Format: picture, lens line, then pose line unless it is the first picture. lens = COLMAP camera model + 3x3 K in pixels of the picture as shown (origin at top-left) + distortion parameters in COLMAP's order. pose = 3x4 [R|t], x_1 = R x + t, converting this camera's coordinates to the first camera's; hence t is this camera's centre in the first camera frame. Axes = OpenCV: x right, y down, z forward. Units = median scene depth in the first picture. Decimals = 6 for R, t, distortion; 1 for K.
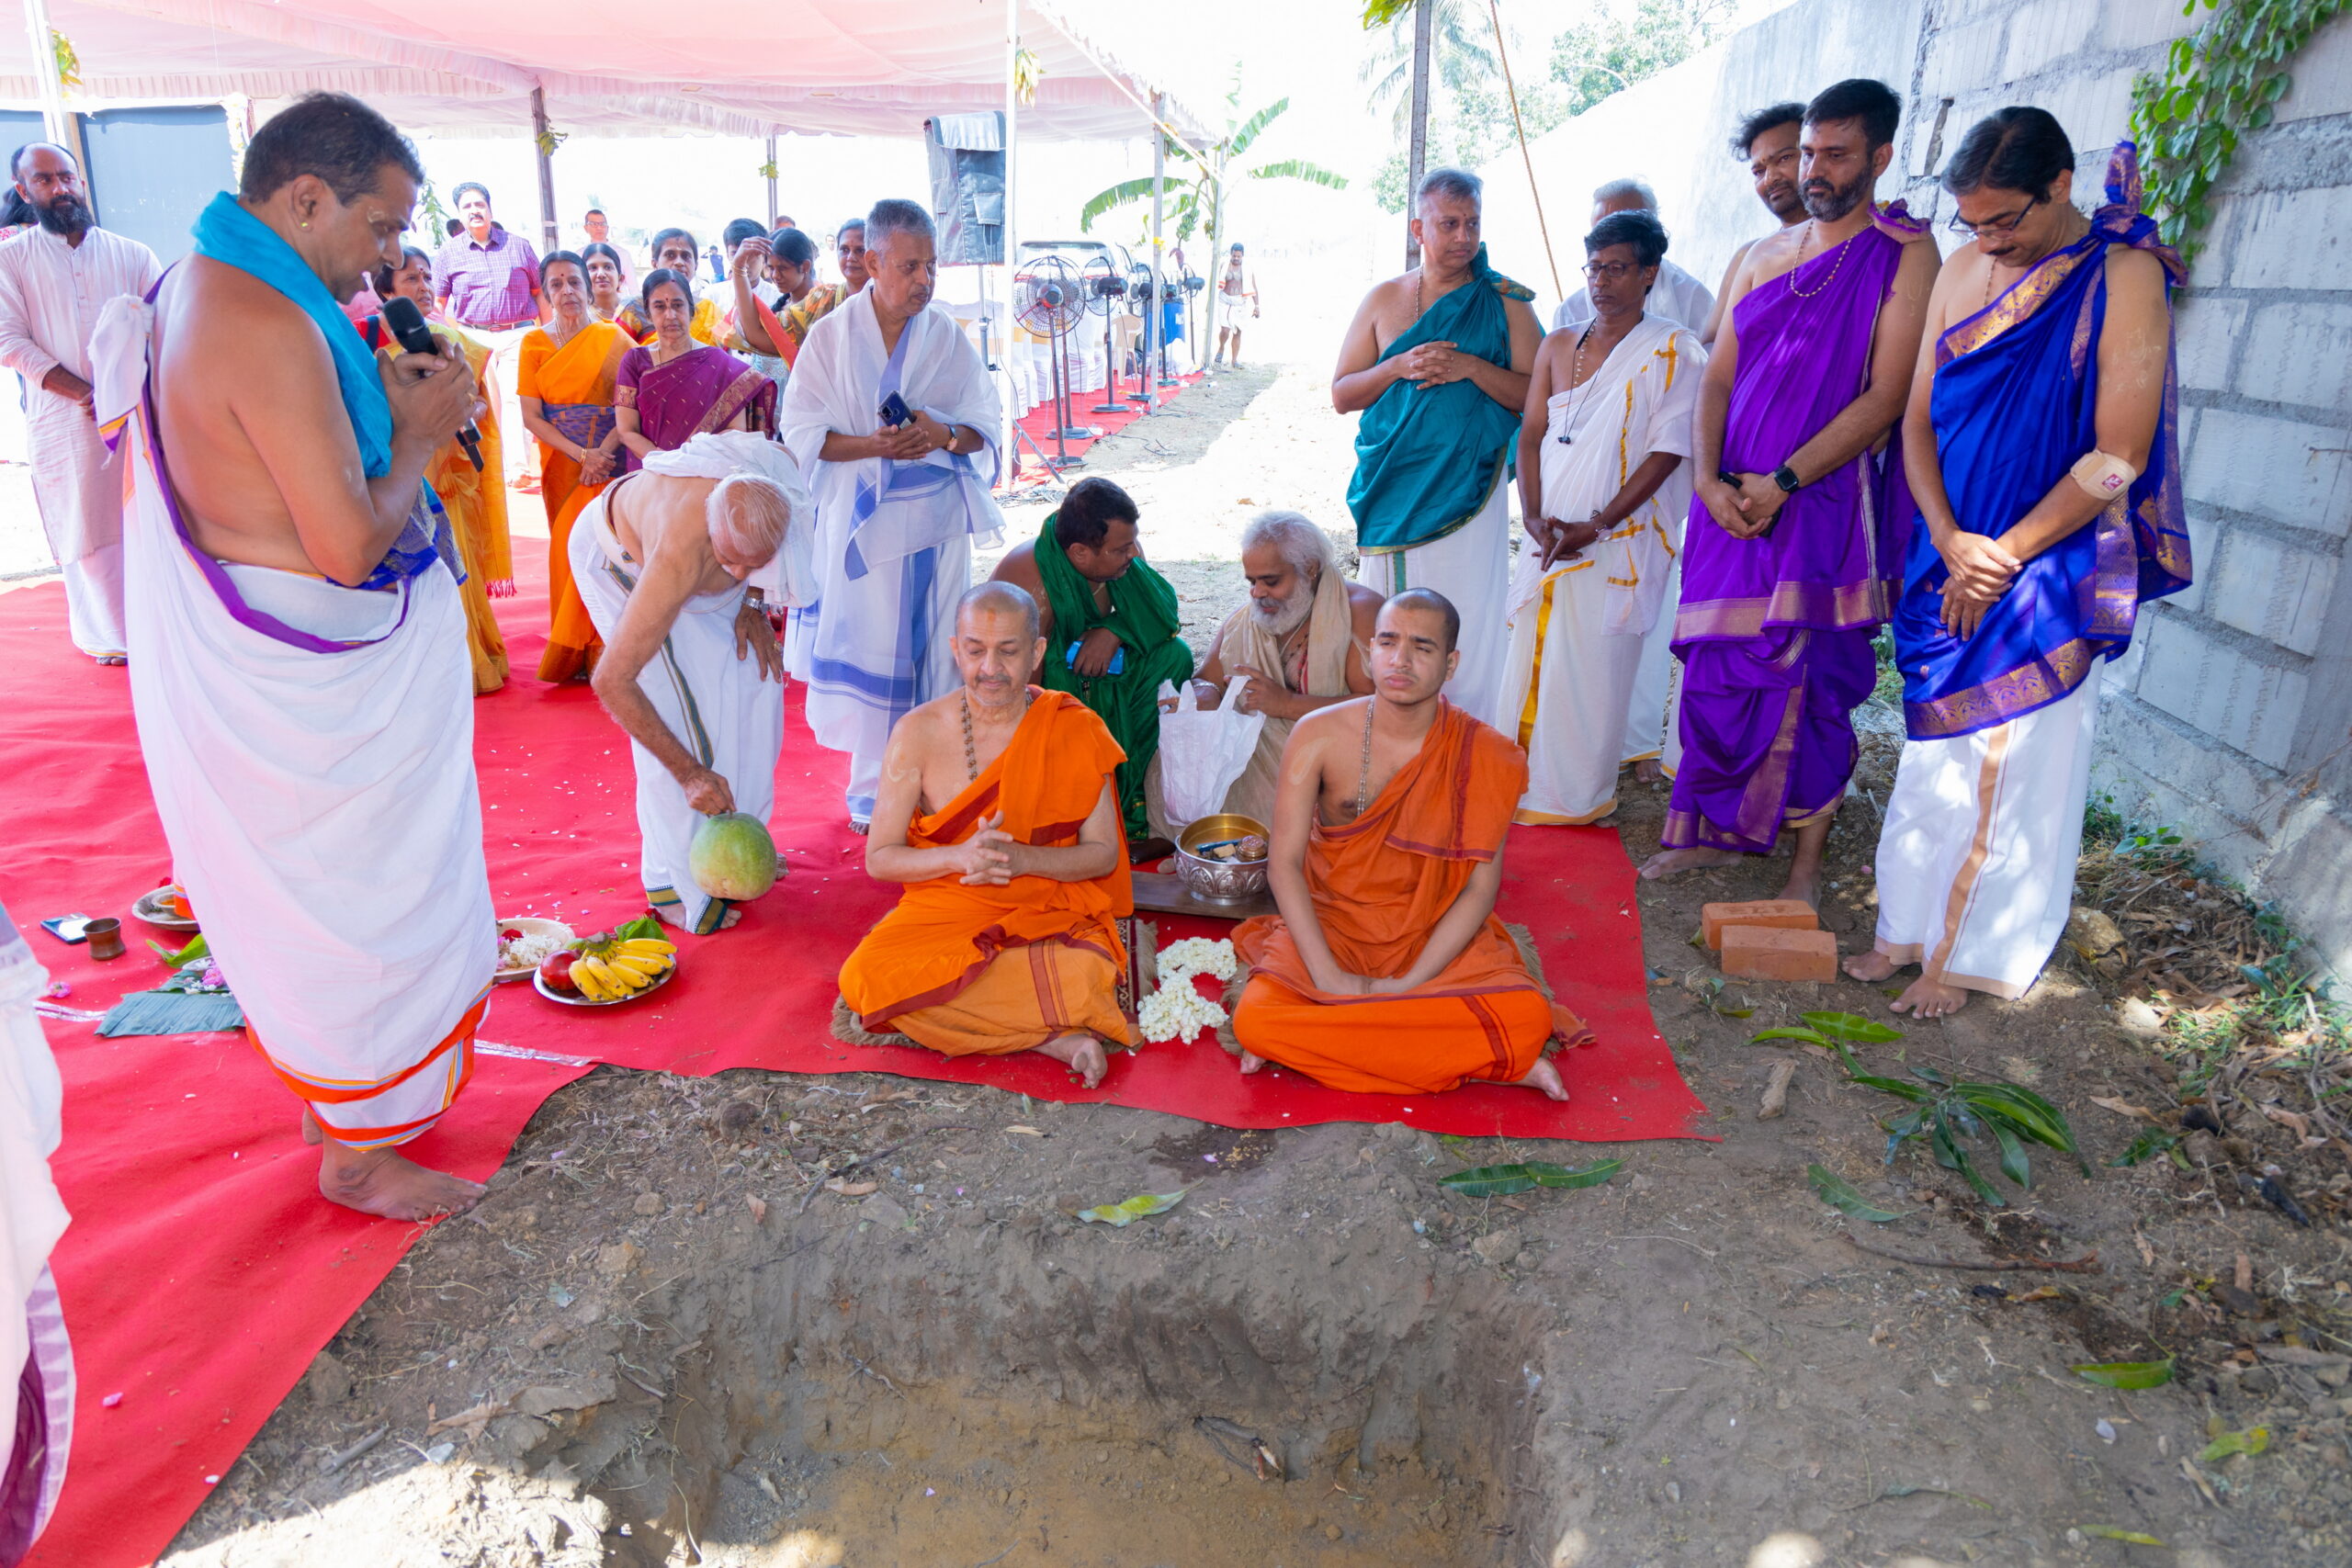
lens RADIAL K [[1605.9, 0, 1180.9], [0, 1605.9, 782.5], [0, 0, 1]] dist [0.000688, 0.004176]
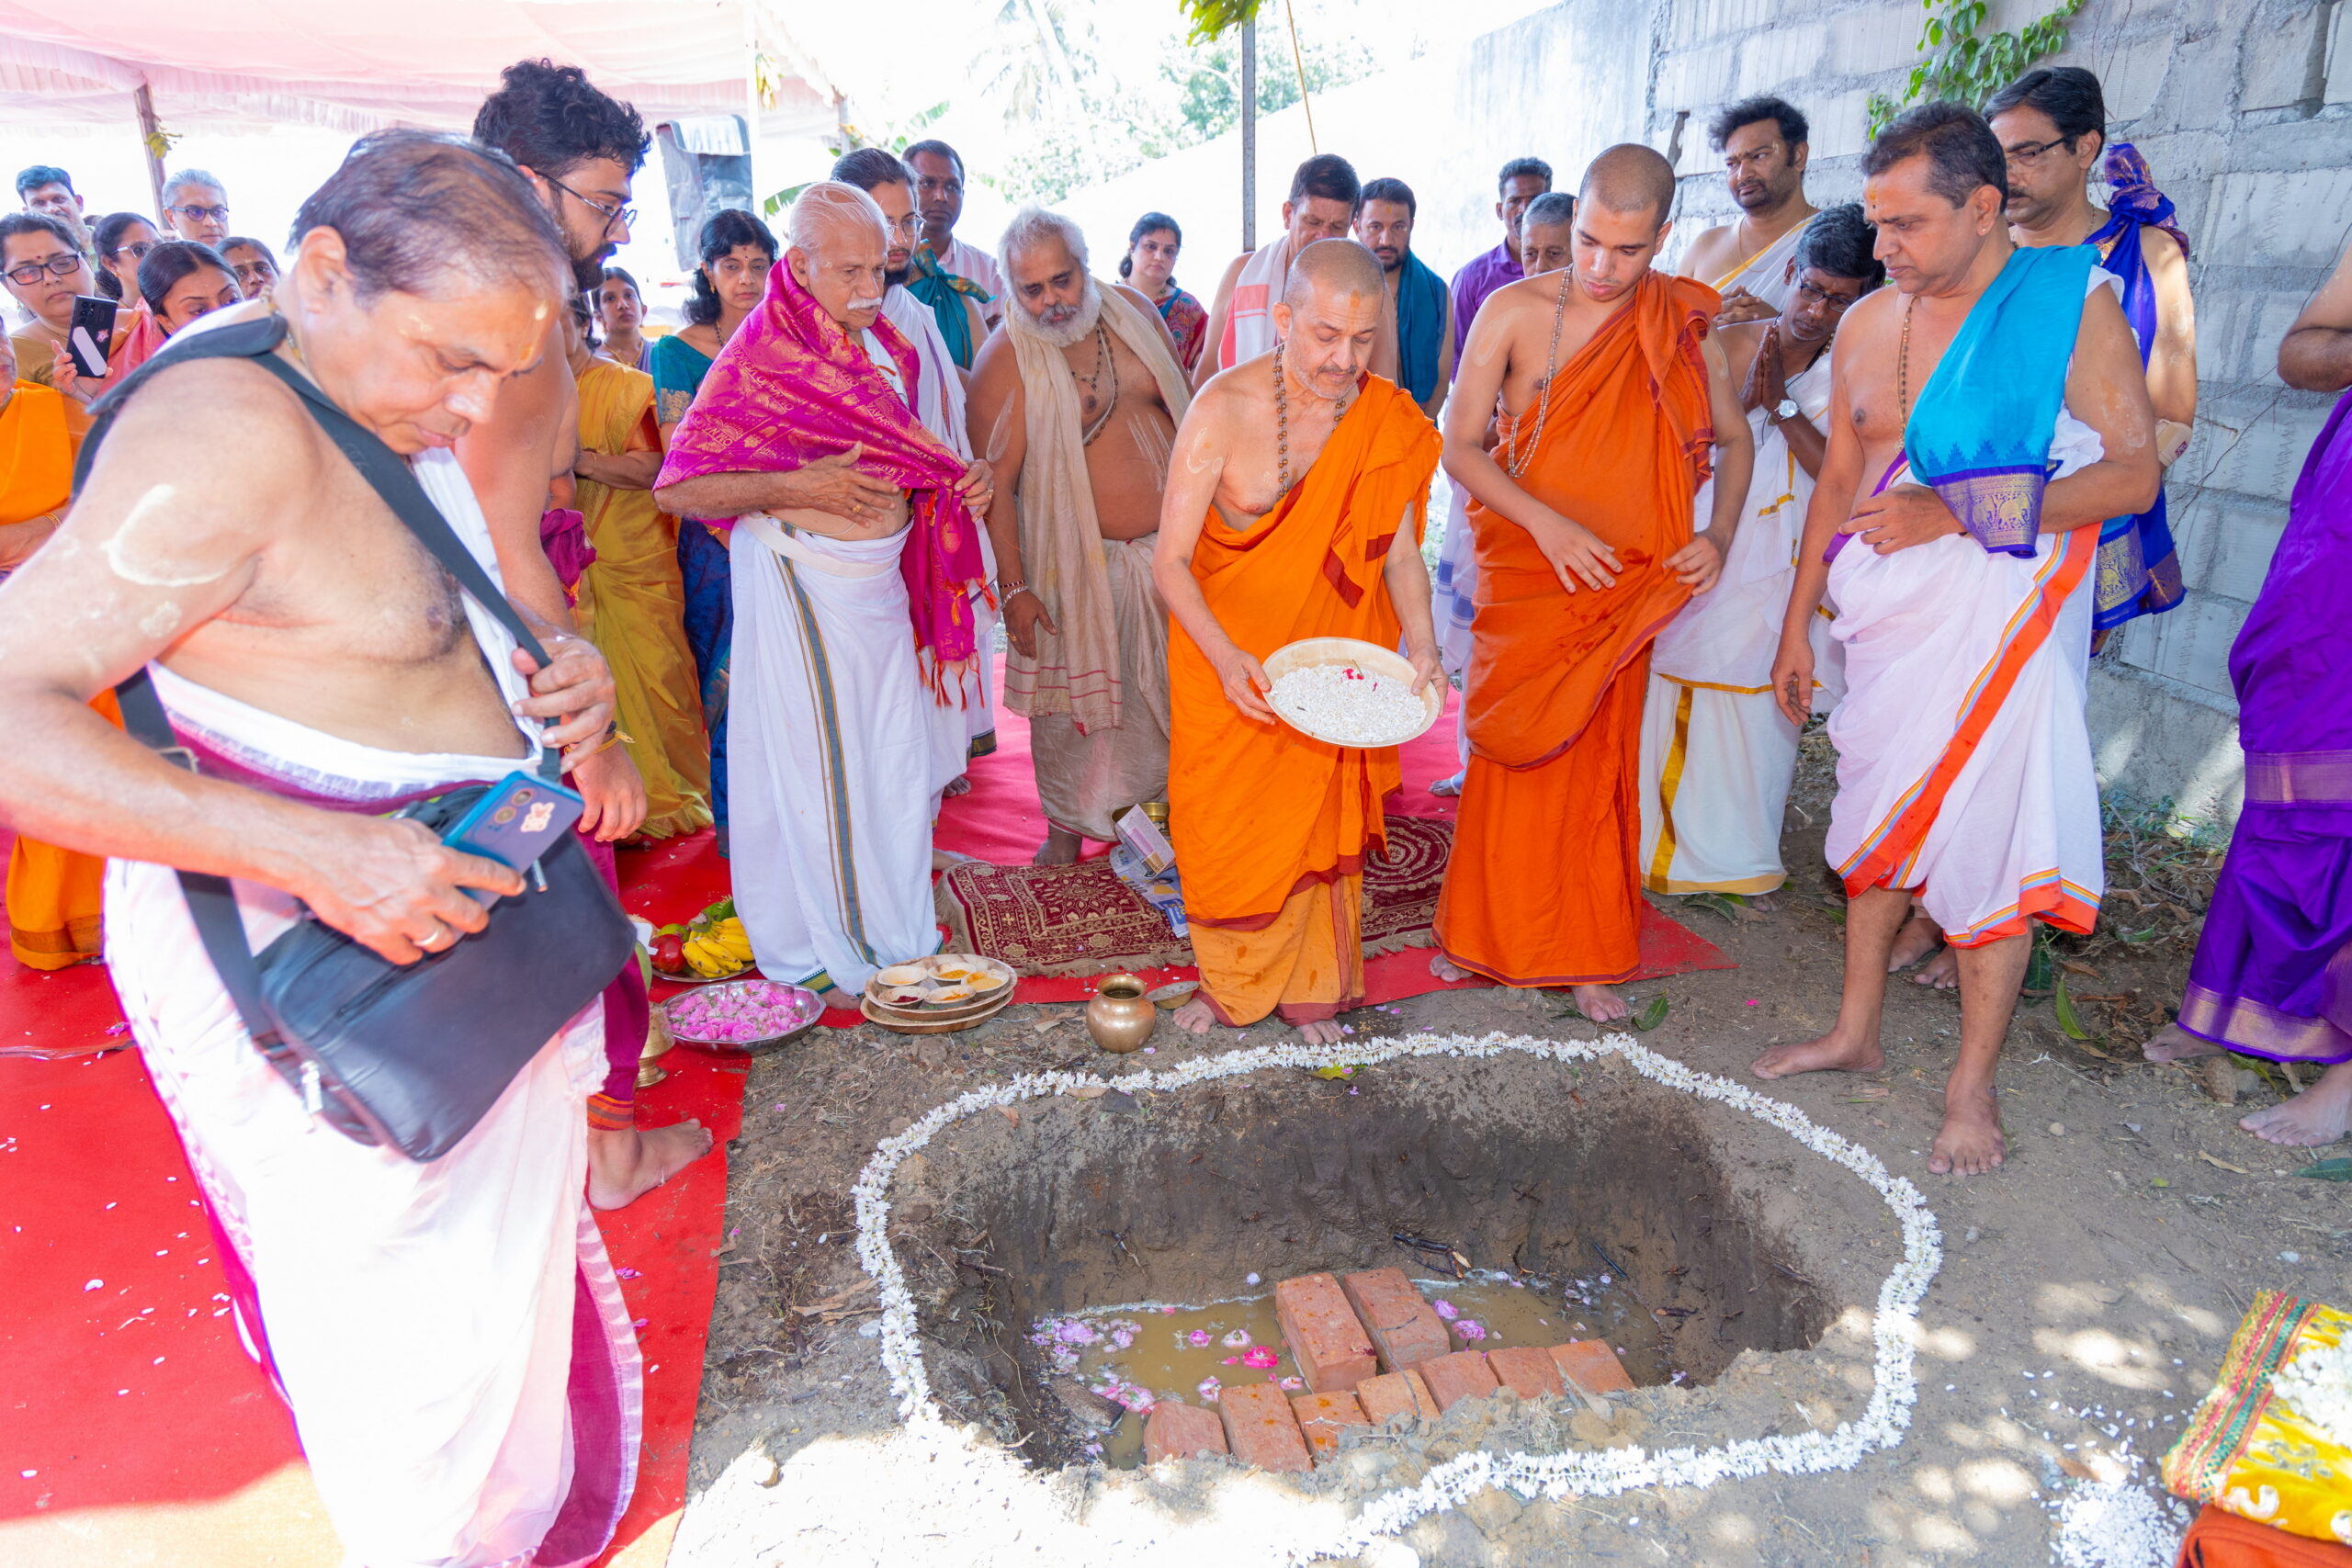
lens RADIAL K [[1599.7, 0, 1162.9], [0, 1599.7, 778.7], [0, 0, 1]] dist [0.007164, 0.001676]
pose [[0.969932, -0.092890, 0.224951, -0.391126], [0.092467, 0.995638, 0.012441, 0.027219], [-0.225125, 0.008734, 0.974291, -0.115784]]
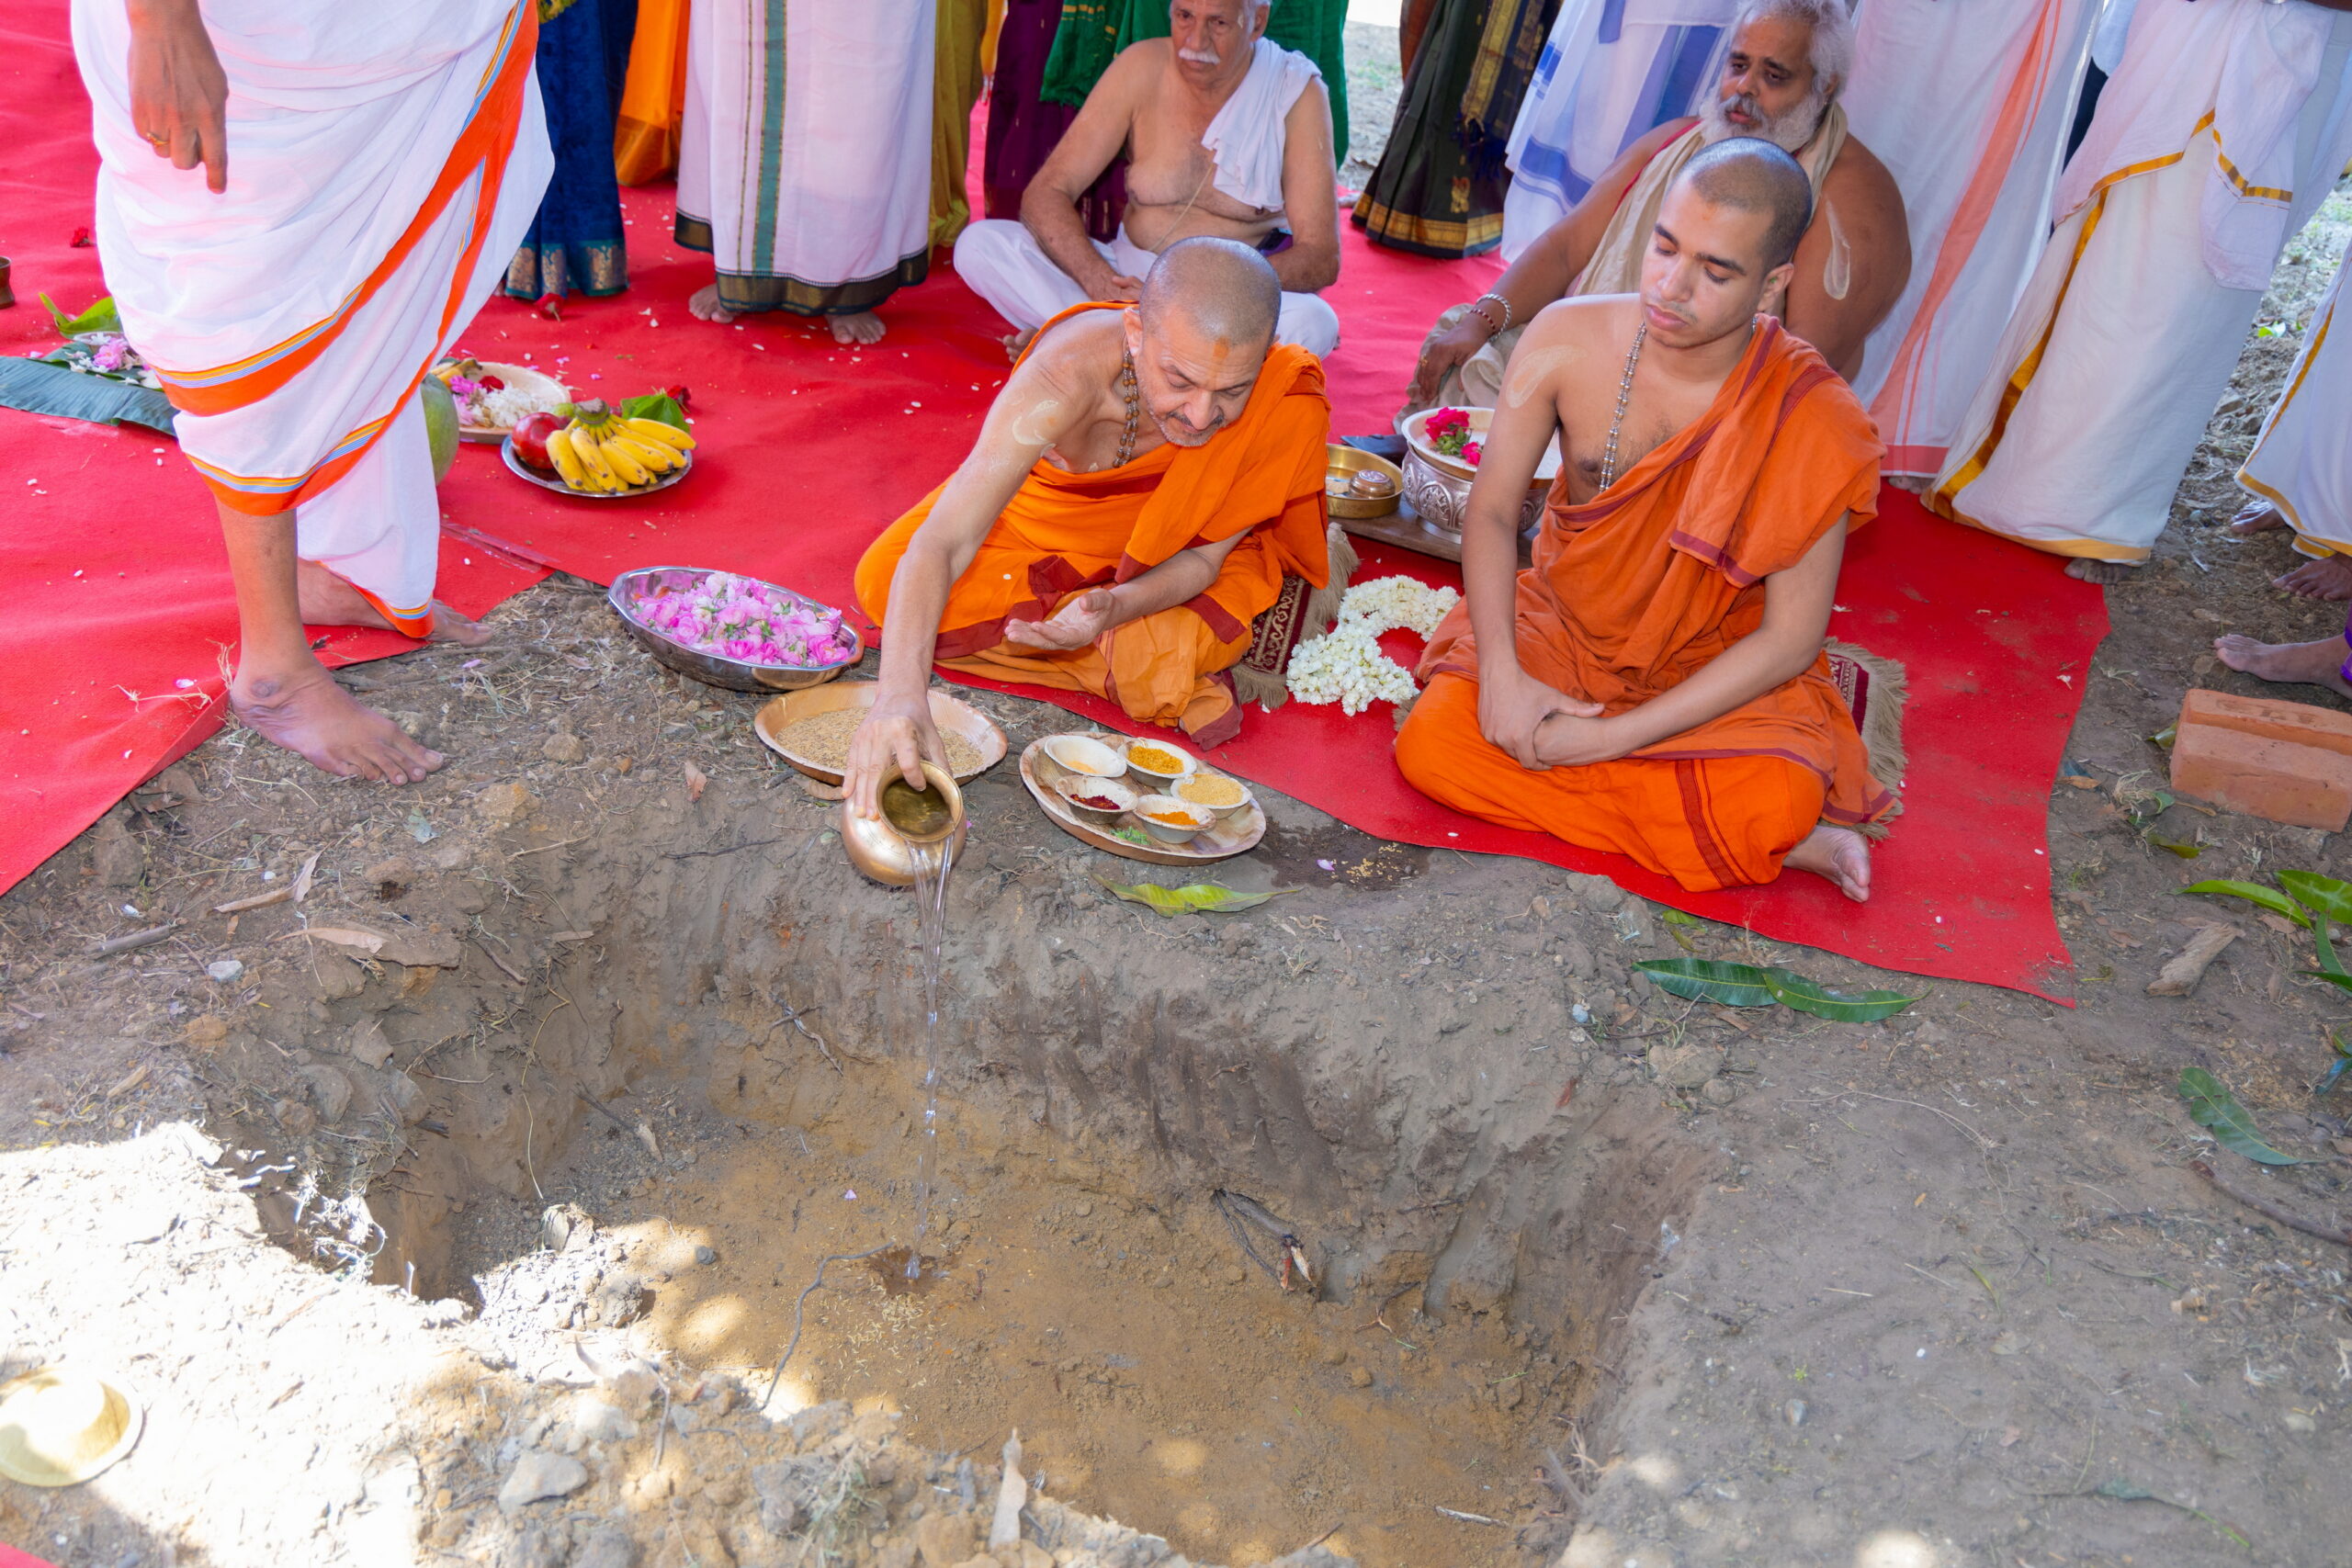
lens RADIAL K [[2332.9, 0, 1172.4], [0, 2332.9, 797.4], [0, 0, 1]] dist [0.006904, 0.000089]
pose [[0.965762, 0.215030, -0.145140, 0.105610], [-0.188320, 0.965864, 0.177881, 0.039352], [0.178435, -0.144458, 0.973290, -0.007008]]
